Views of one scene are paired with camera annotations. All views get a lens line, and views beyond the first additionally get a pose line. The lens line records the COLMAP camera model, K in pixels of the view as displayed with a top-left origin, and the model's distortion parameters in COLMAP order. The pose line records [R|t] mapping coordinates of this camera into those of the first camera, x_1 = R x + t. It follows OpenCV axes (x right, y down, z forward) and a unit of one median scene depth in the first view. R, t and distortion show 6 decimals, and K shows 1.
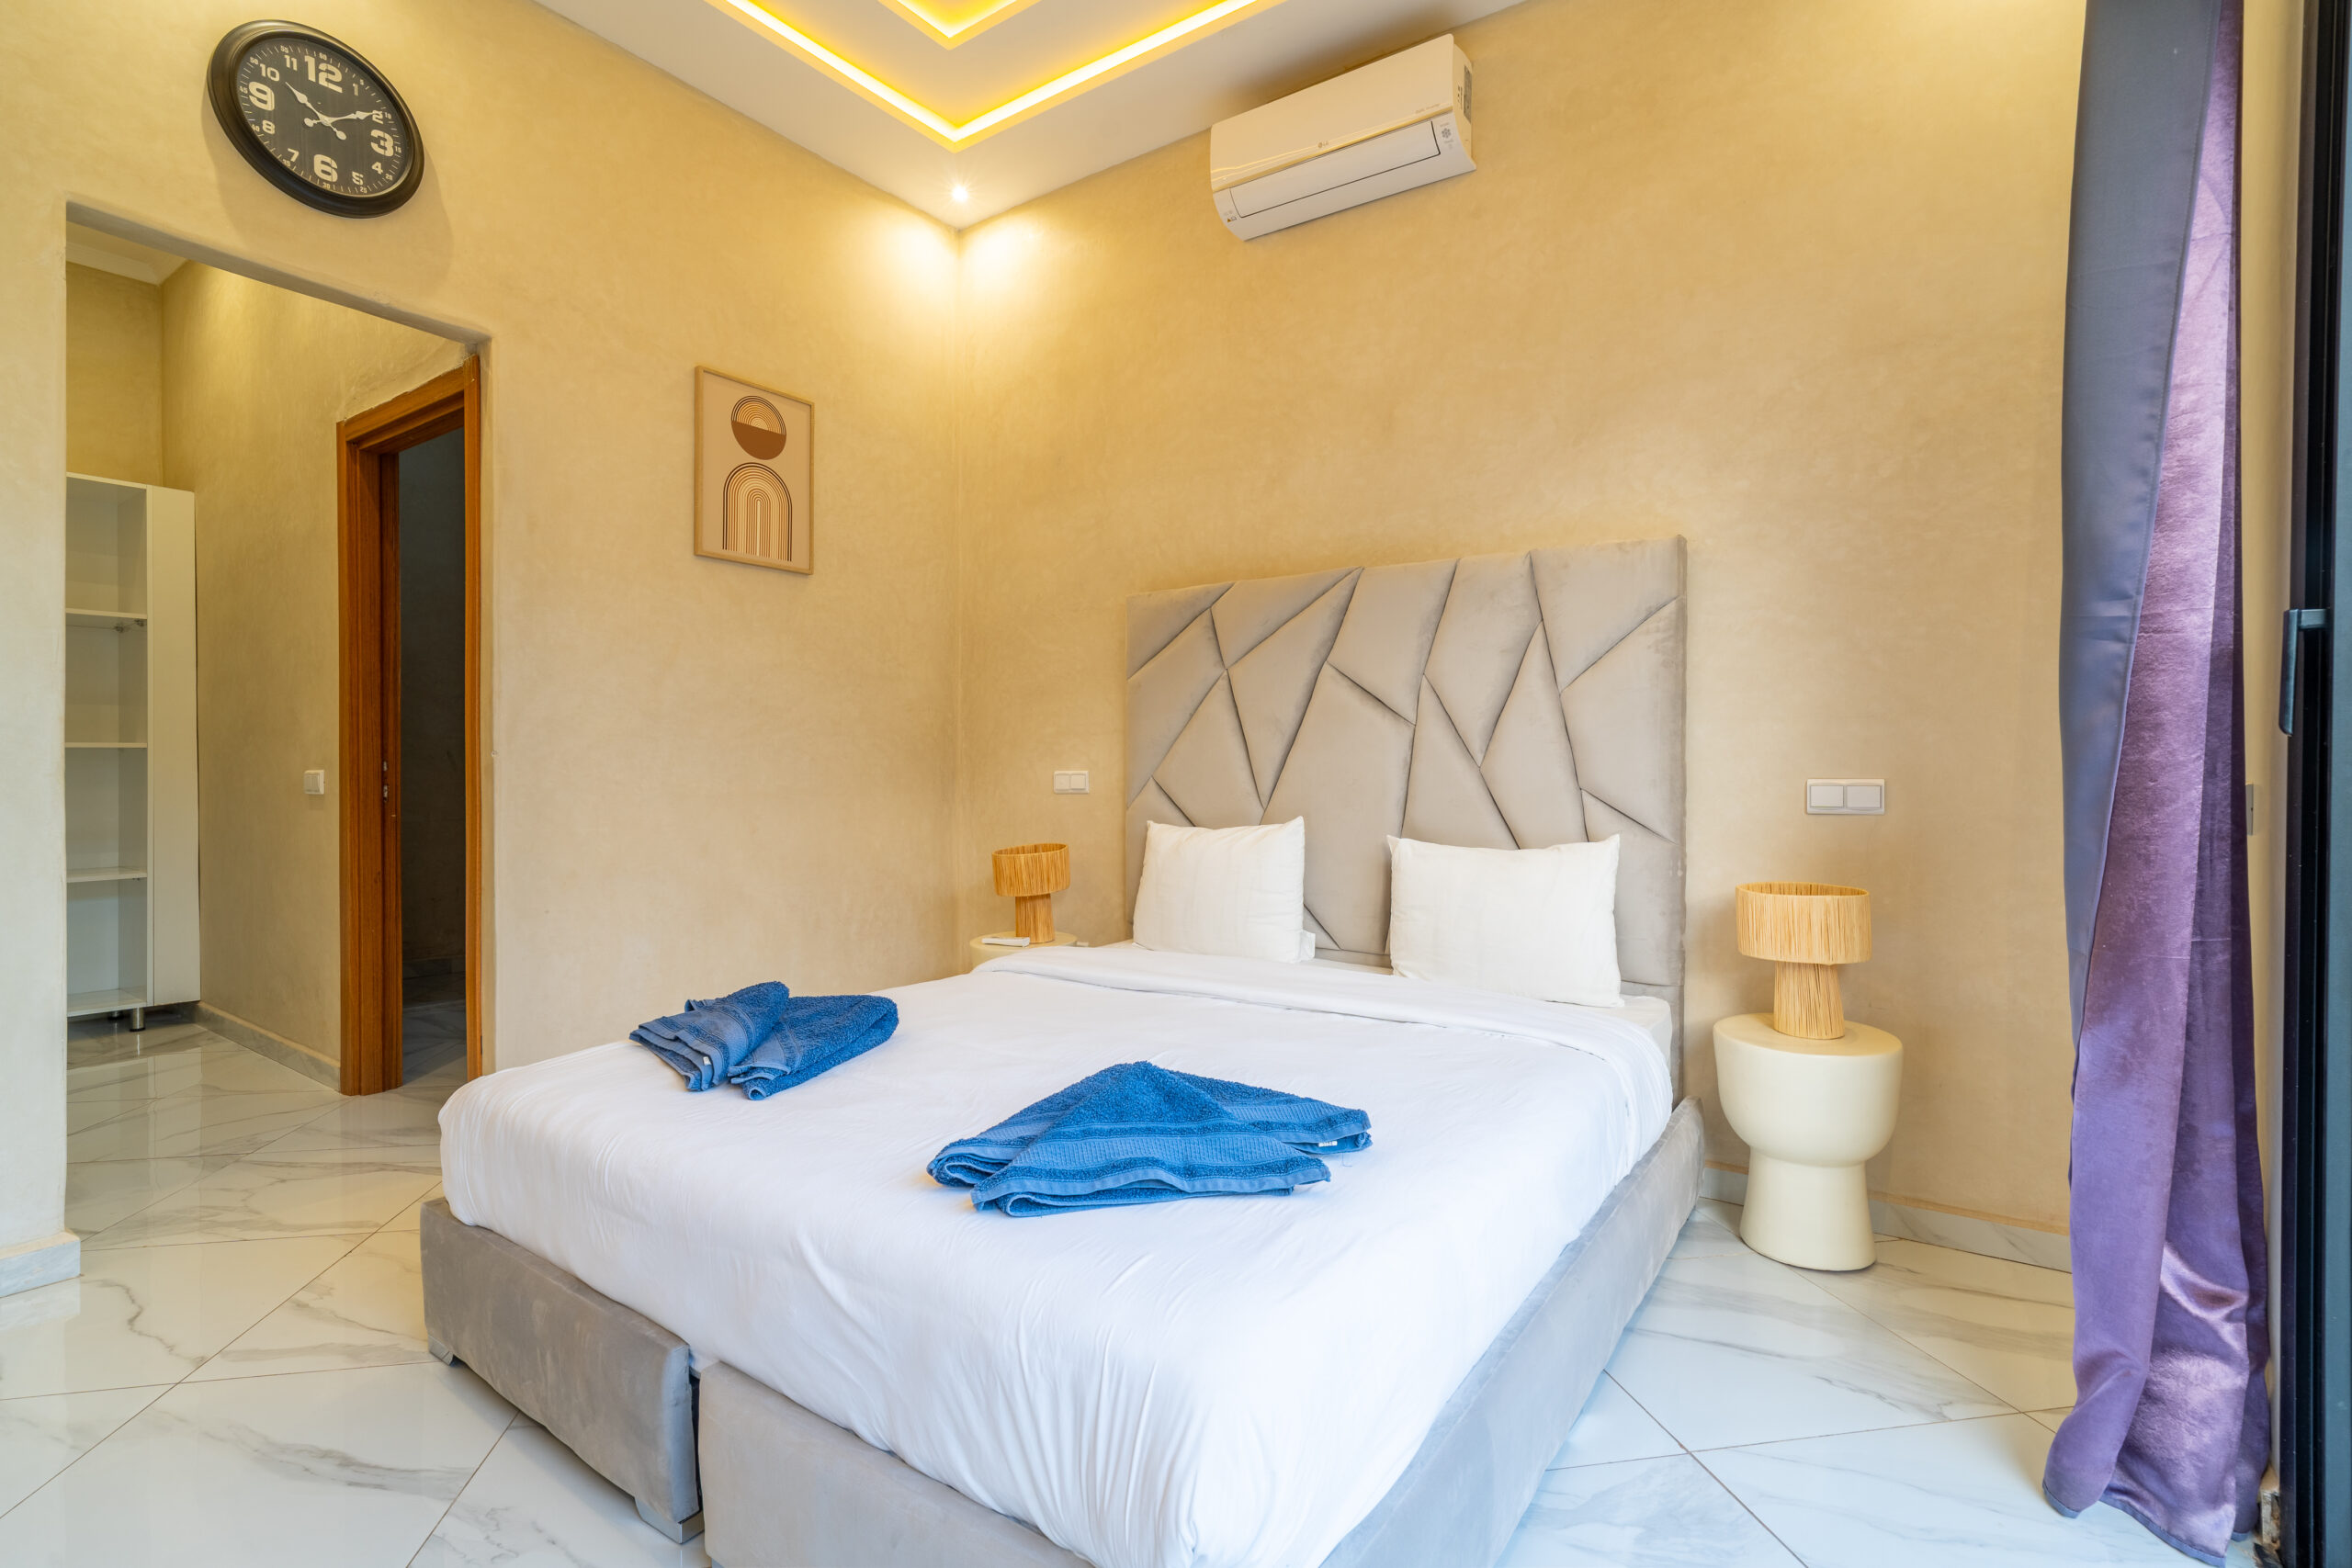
lens RADIAL K [[1090.5, 0, 1181.5], [0, 1090.5, 776.7], [0, 0, 1]] dist [-0.020642, 0.007054]
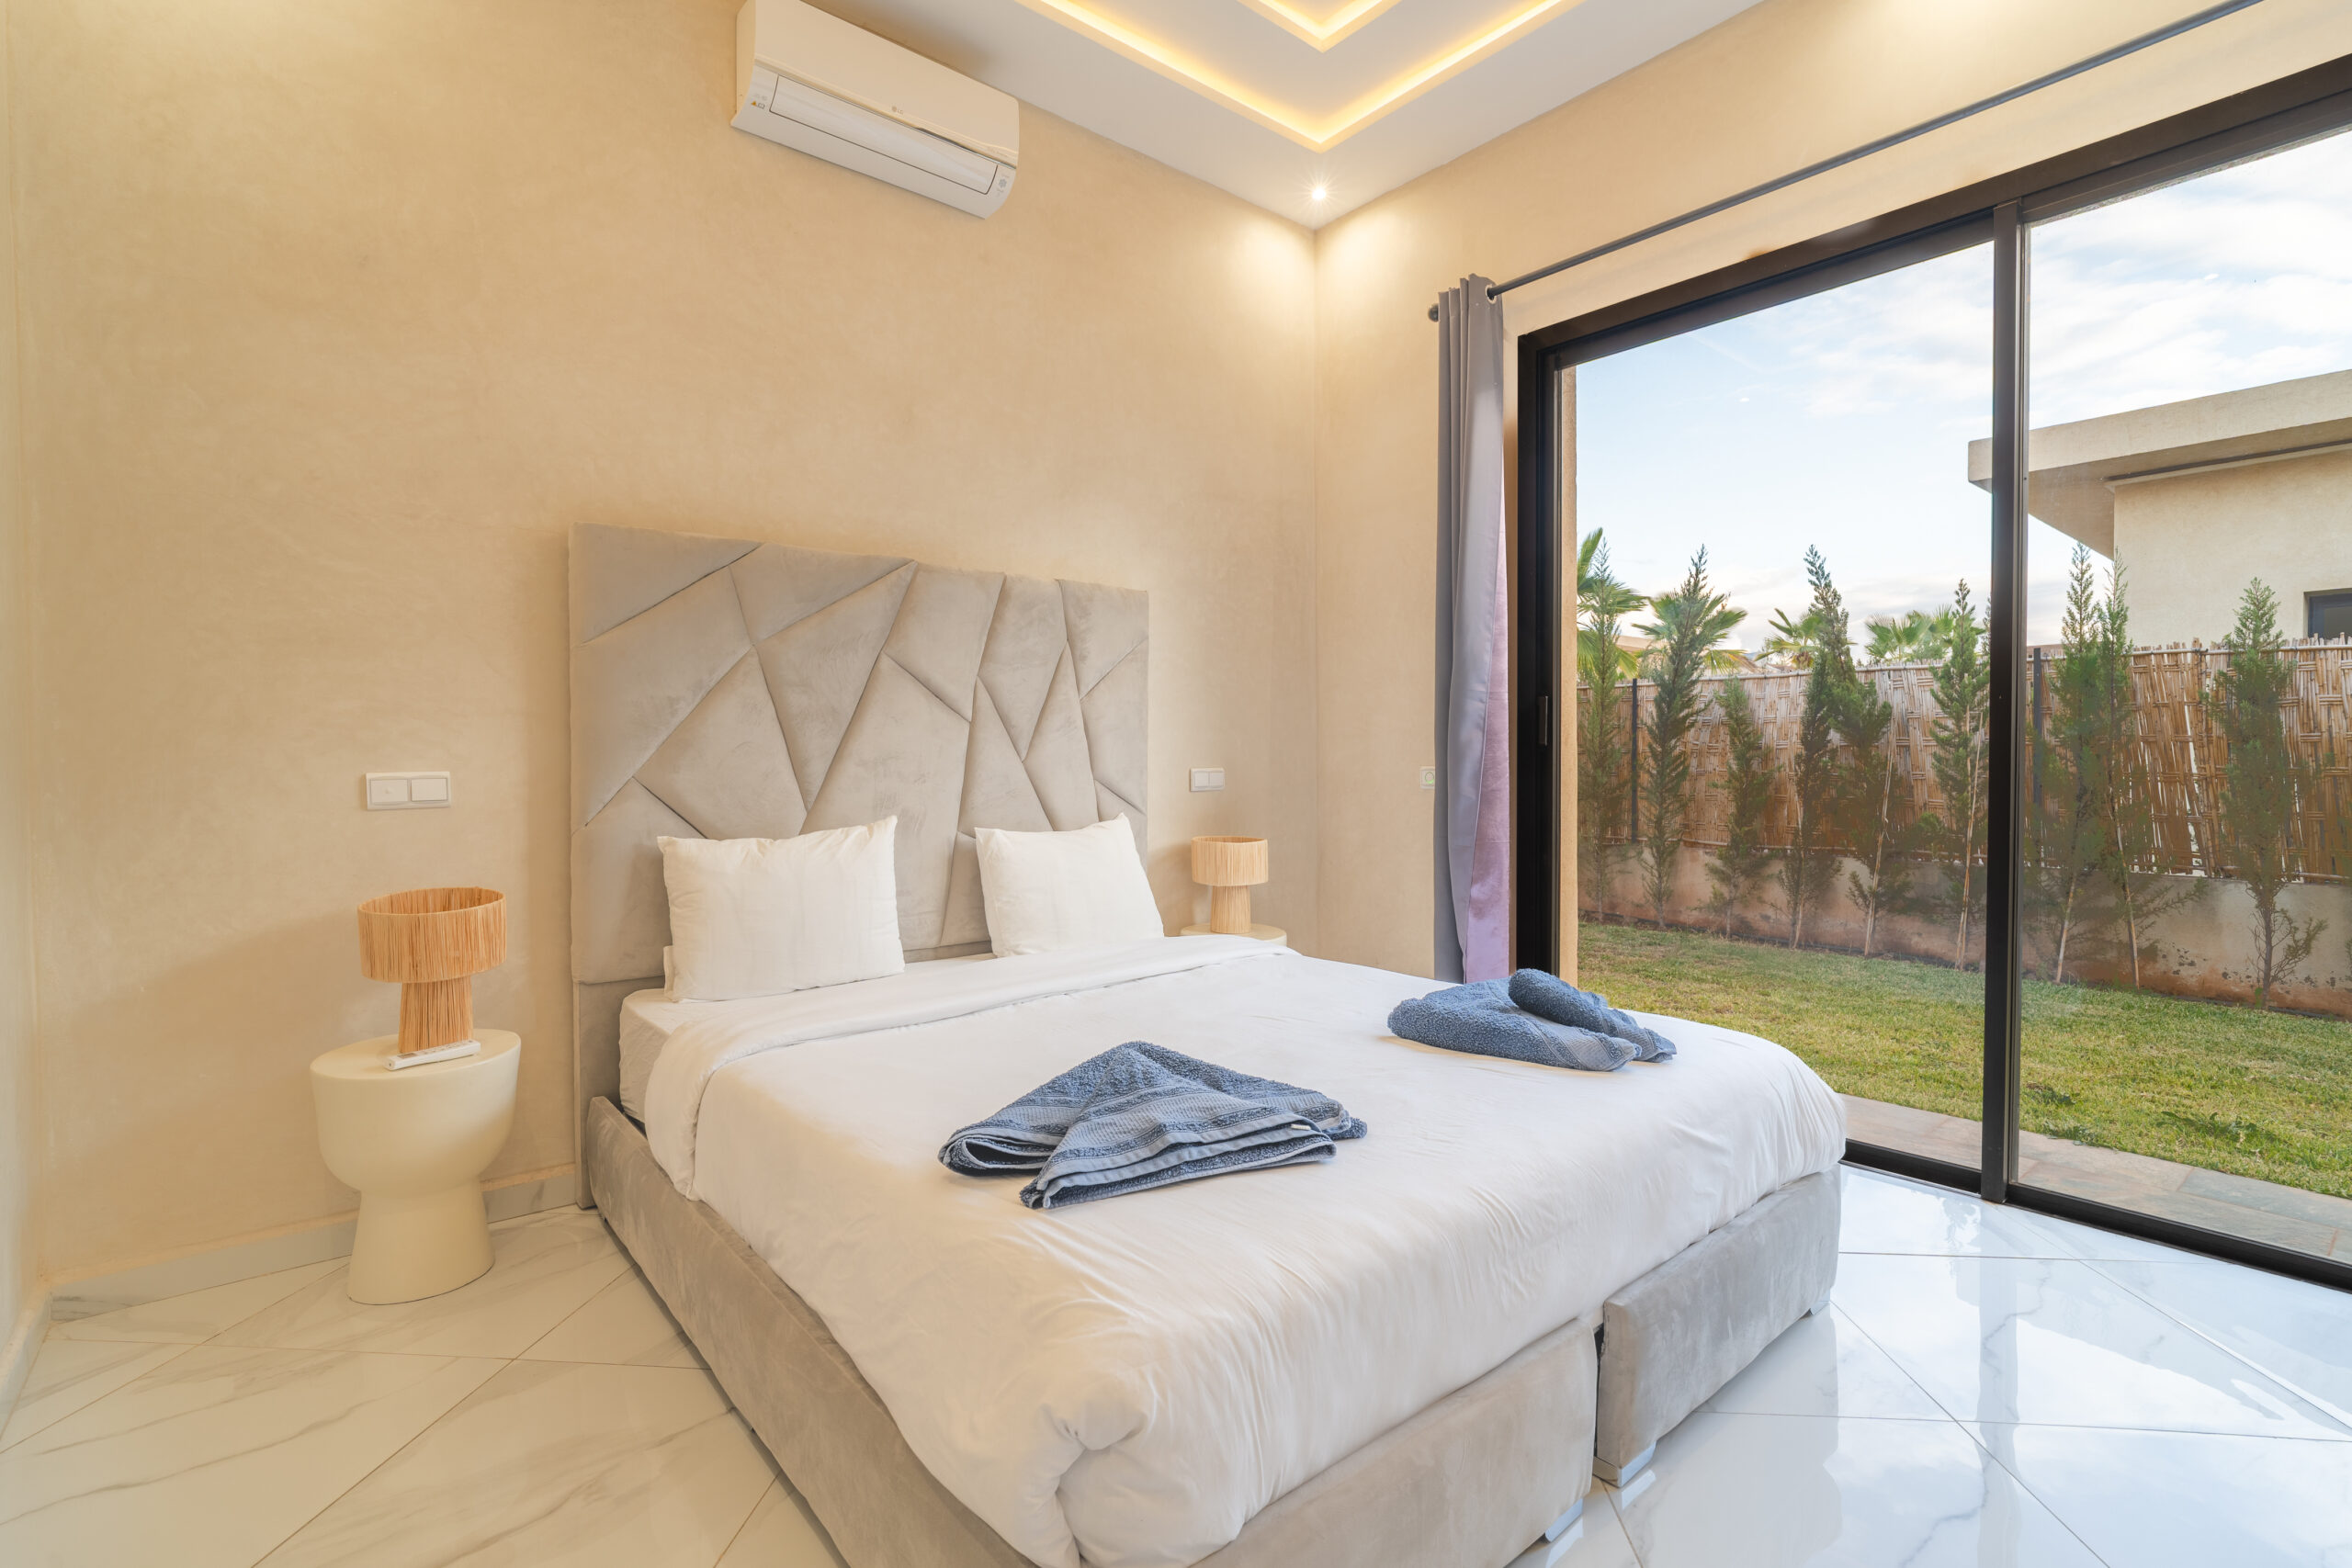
lens RADIAL K [[1090.5, 0, 1179.2], [0, 1090.5, 775.6], [0, 0, 1]] dist [-0.020642, 0.007054]
pose [[0.265033, -0.017321, 0.964084, -0.767396], [0.010563, 0.999831, 0.015059, -0.010061], [-0.964181, 0.006193, 0.265171, 0.535091]]
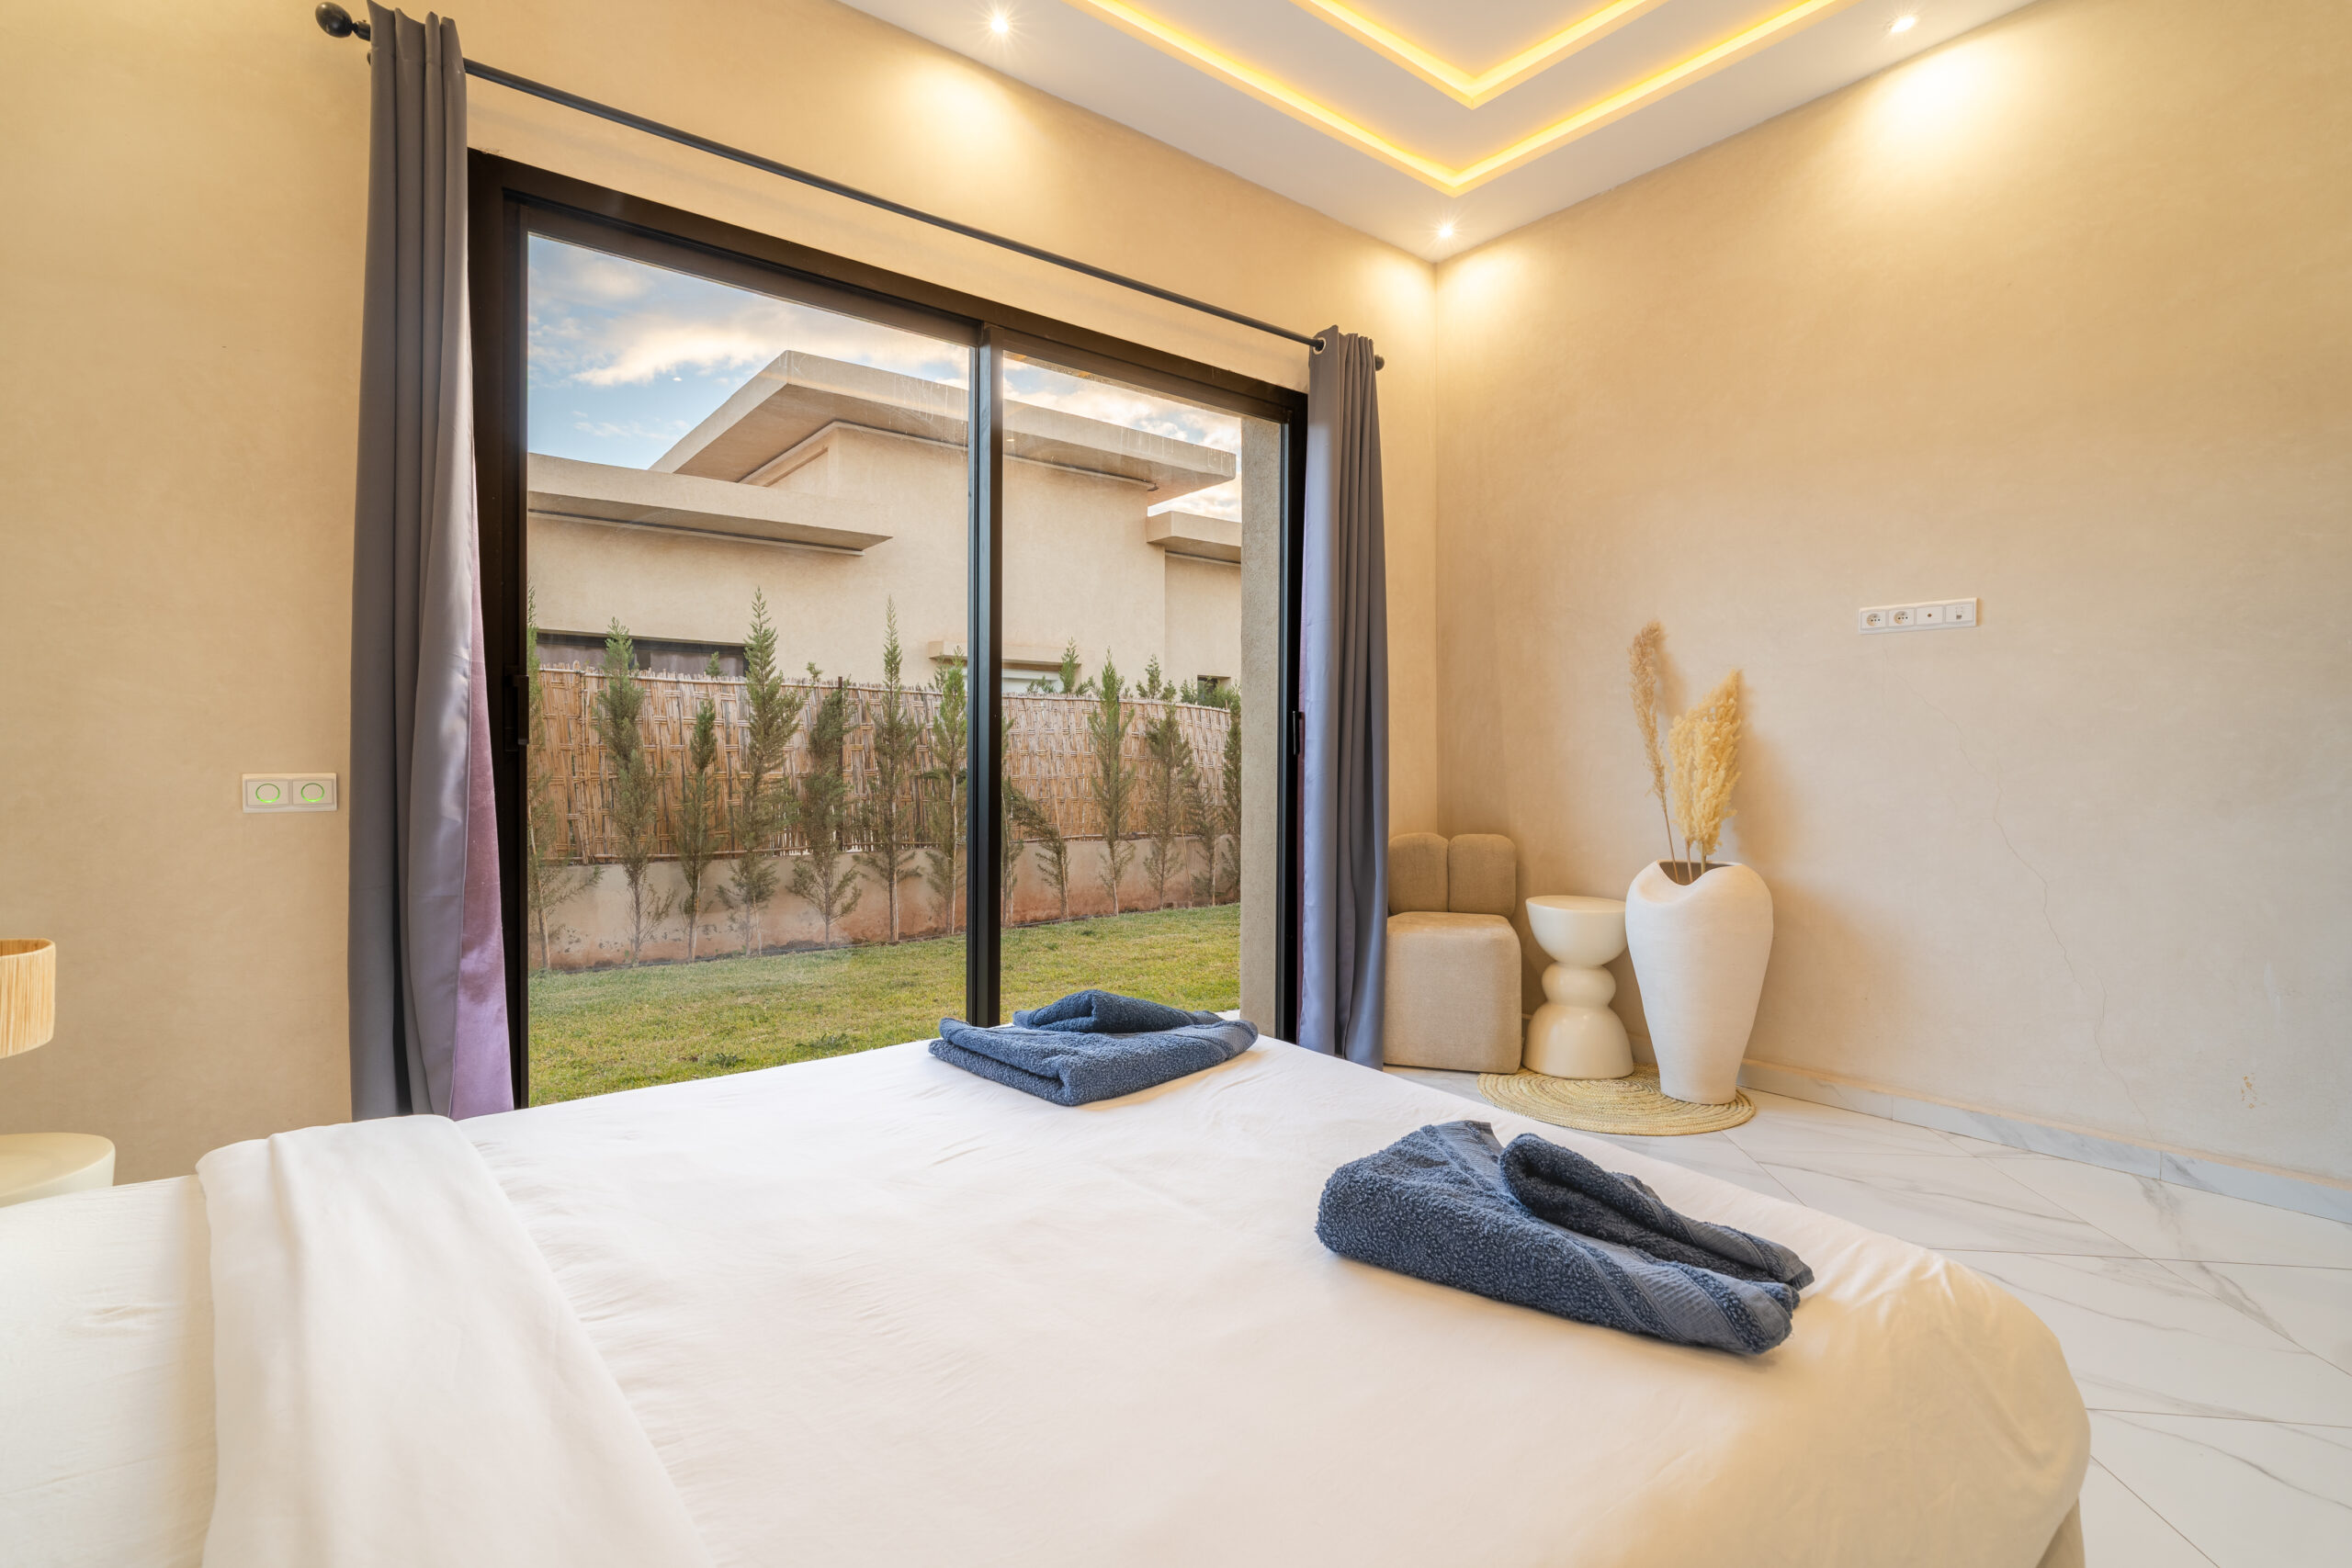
lens RADIAL K [[1090.5, 0, 1173.3], [0, 1090.5, 778.0], [0, 0, 1]] dist [-0.020642, 0.007054]
pose [[-0.956331, -0.007919, 0.292177, -0.257772], [-0.002278, 0.999804, 0.019642, -0.012088], [-0.292276, 0.018118, -0.956162, 1.123976]]
